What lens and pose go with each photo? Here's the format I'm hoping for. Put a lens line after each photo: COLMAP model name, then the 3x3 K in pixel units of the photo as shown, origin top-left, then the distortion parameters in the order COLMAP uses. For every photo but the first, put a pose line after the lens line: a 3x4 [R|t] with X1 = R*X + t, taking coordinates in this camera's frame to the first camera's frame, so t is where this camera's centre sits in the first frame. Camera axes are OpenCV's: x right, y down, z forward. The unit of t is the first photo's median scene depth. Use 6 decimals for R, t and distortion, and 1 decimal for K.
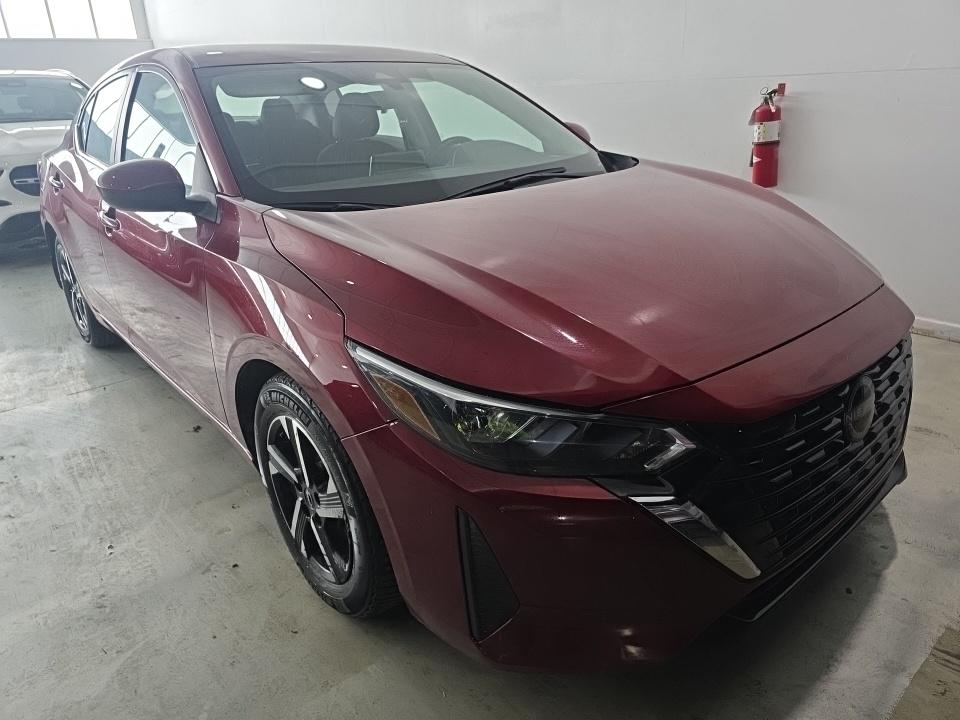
lens RADIAL K [[640.8, 0, 480.0], [0, 640.8, 360.0], [0, 0, 1]] dist [-0.002371, -0.001125]
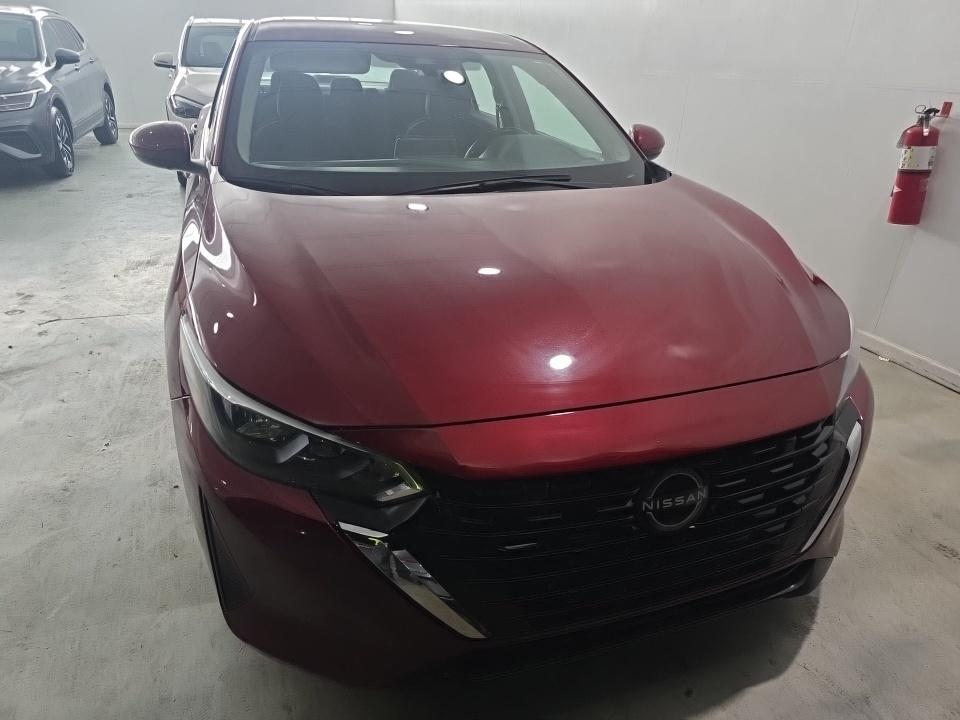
lens RADIAL K [[640.8, 0, 480.0], [0, 640.8, 360.0], [0, 0, 1]] dist [-0.002371, -0.001125]
pose [[0.936651, 0.208169, -0.281692, 0.208032], [-0.196013, 0.978028, 0.070997, -0.046262], [0.290282, -0.011284, 0.956875, 0.029737]]
